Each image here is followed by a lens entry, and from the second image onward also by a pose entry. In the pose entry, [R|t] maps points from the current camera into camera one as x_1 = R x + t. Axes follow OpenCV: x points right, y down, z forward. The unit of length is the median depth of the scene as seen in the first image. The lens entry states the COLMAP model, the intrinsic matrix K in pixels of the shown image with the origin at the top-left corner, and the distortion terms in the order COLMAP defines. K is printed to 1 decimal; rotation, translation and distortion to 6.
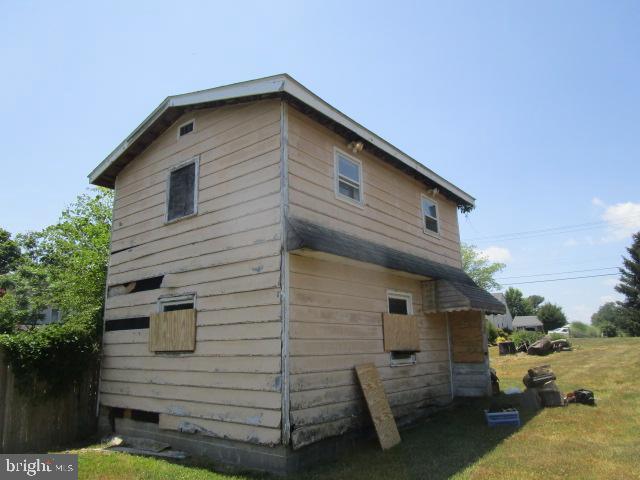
lens RADIAL K [[457.9, 0, 320.0], [0, 457.9, 240.0], [0, 0, 1]] dist [-0.006955, -0.005021]
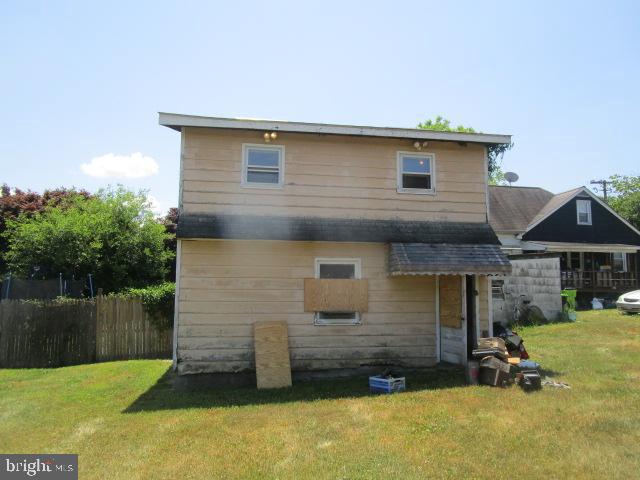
lens RADIAL K [[457.9, 0, 320.0], [0, 457.9, 240.0], [0, 0, 1]] dist [-0.006955, -0.005021]
pose [[0.733980, -0.049504, -0.677365, 0.981459], [0.135737, 0.987911, 0.074882, -0.015687], [0.665469, -0.146905, 0.731826, 0.216396]]
